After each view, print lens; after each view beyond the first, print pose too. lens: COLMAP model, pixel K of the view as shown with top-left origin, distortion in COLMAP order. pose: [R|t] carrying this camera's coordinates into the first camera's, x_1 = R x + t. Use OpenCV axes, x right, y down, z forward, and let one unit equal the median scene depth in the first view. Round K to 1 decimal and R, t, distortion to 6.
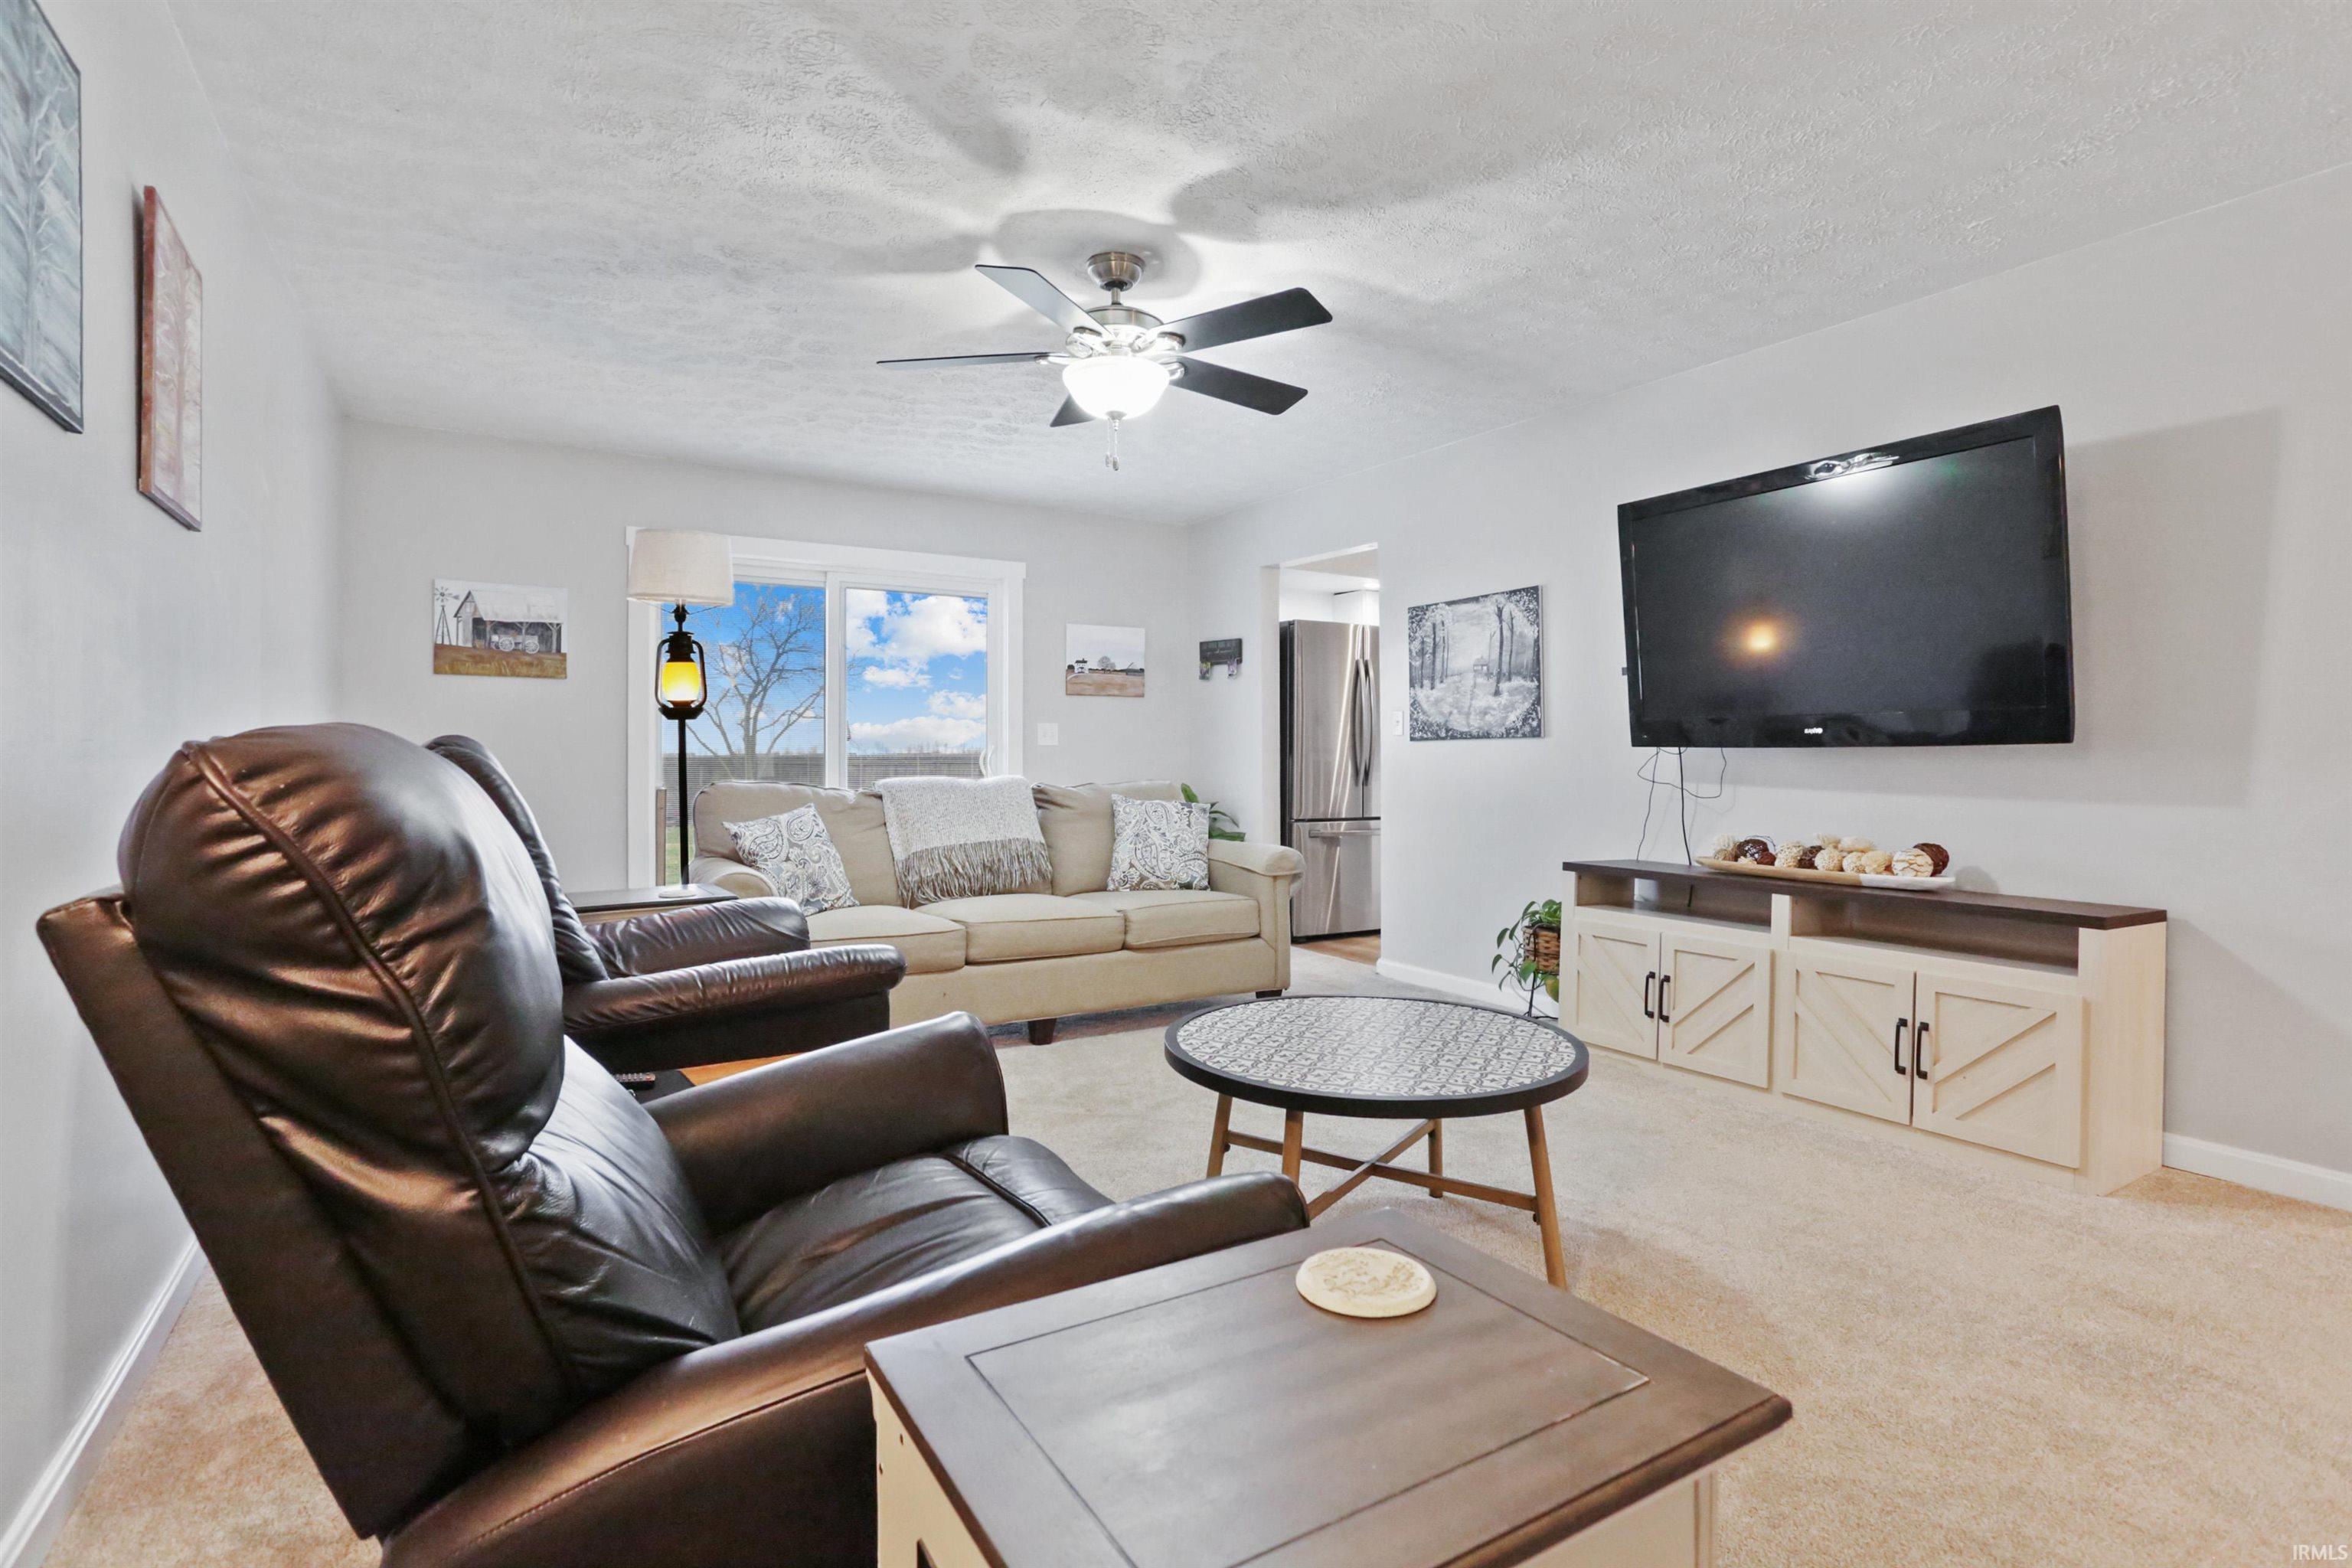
lens RADIAL K [[1137.6, 0, 1184.8], [0, 1137.6, 784.6], [0, 0, 1]] dist [-0.071884, 0.037557]
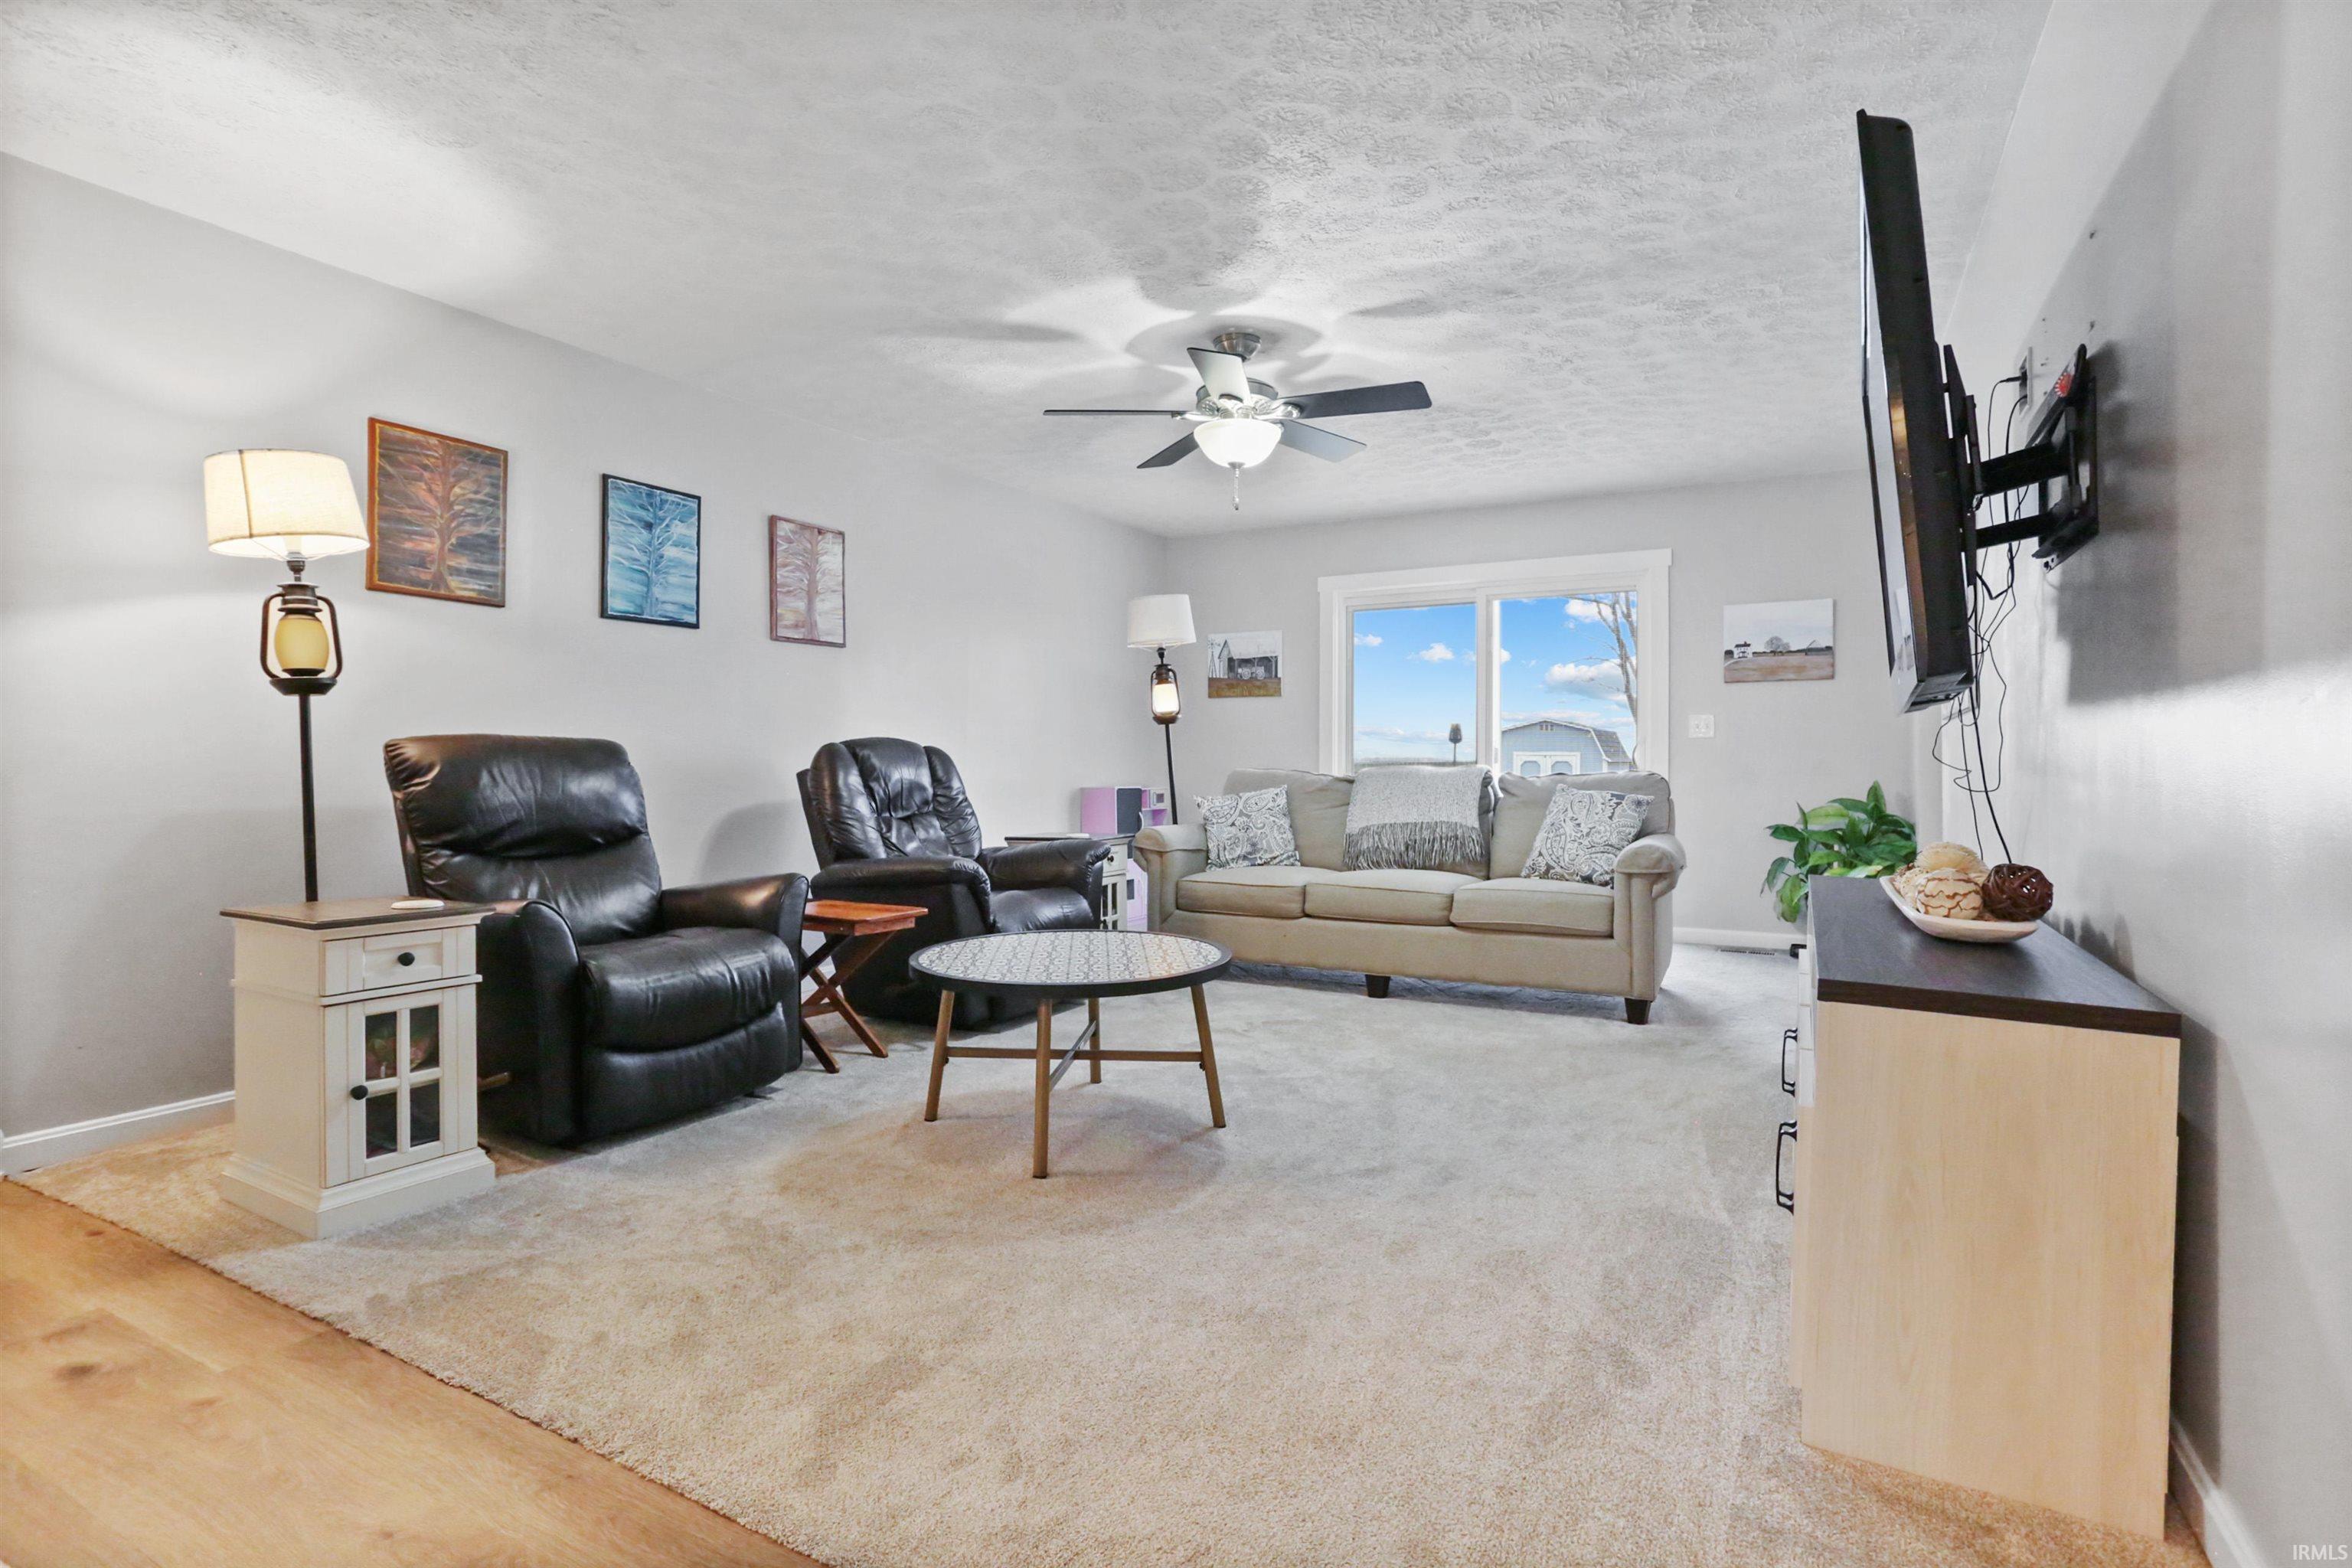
lens RADIAL K [[1137.6, 0, 1184.8], [0, 1137.6, 784.6], [0, 0, 1]] dist [-0.071884, 0.037557]
pose [[0.489043, 0.011649, -0.872182, 0.694228], [-0.017835, 0.999835, 0.003354, 0.012911], [0.872077, 0.013915, 0.489170, 0.246769]]
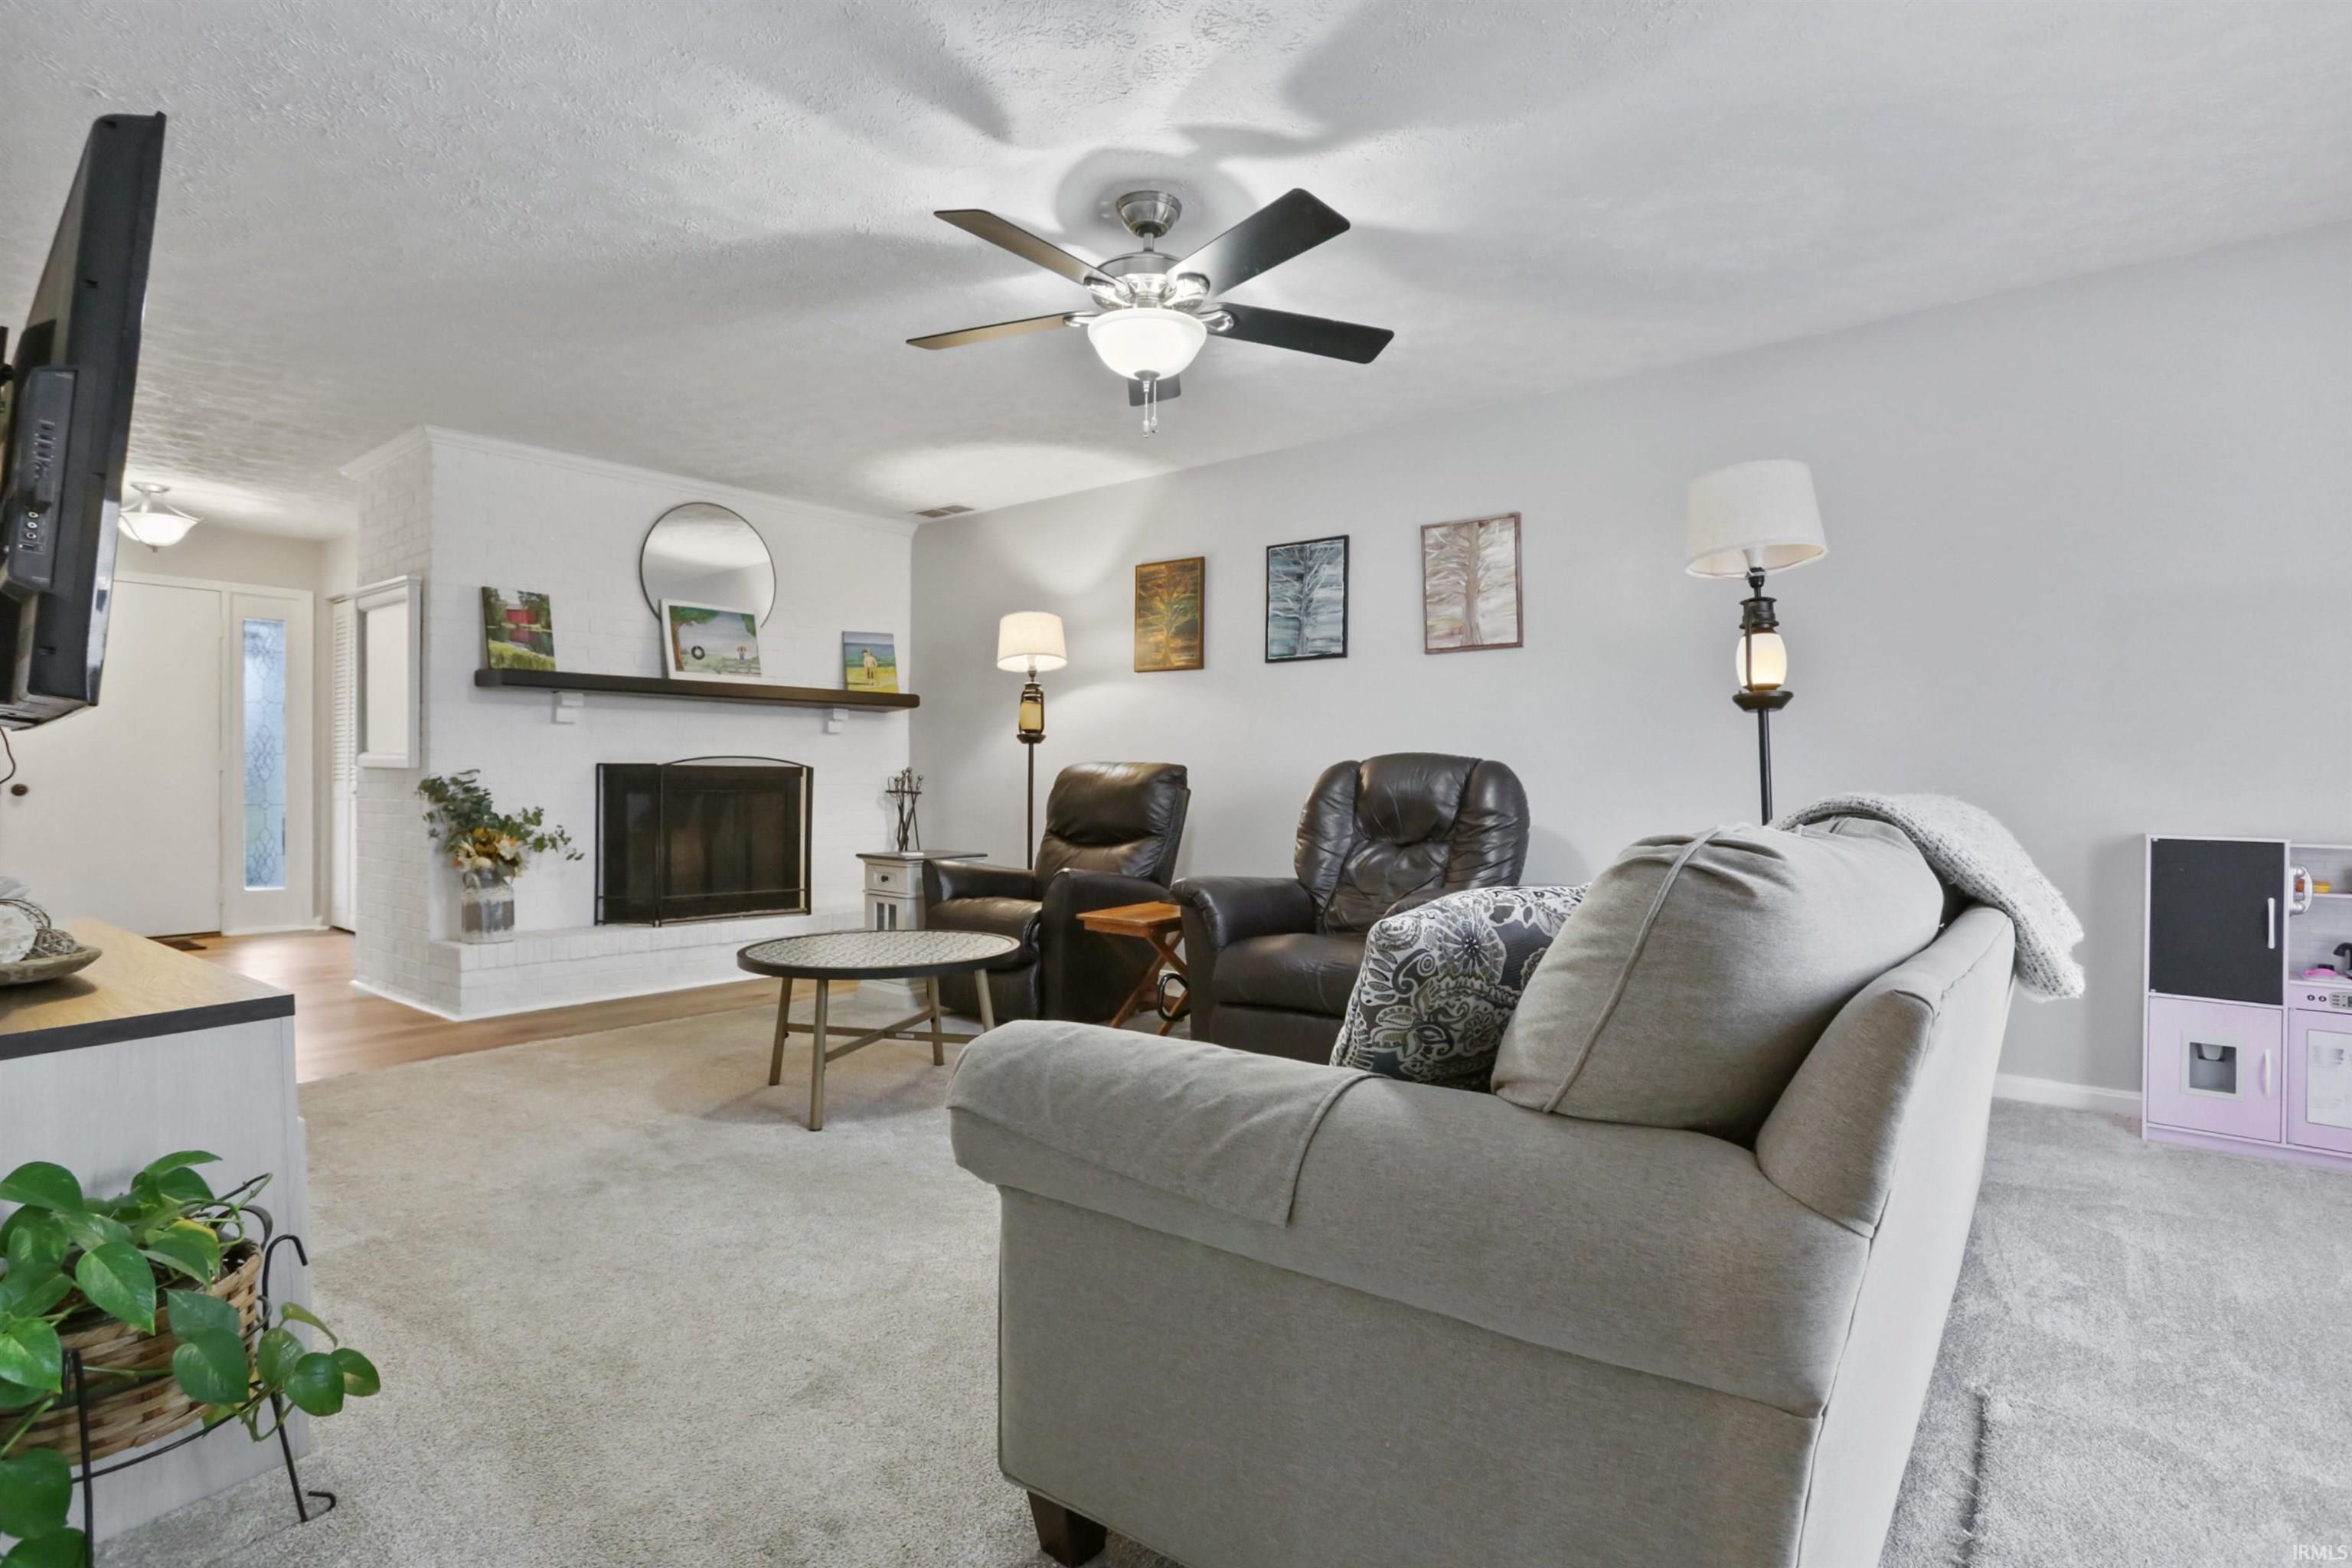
lens RADIAL K [[1137.6, 0, 1184.8], [0, 1137.6, 784.6], [0, 0, 1]] dist [-0.071884, 0.037557]
pose [[-0.939338, 0.000208, -0.342992, 0.163914], [-0.010201, 0.999540, 0.028544, -0.018959], [0.342840, 0.030312, -0.938905, 1.282484]]
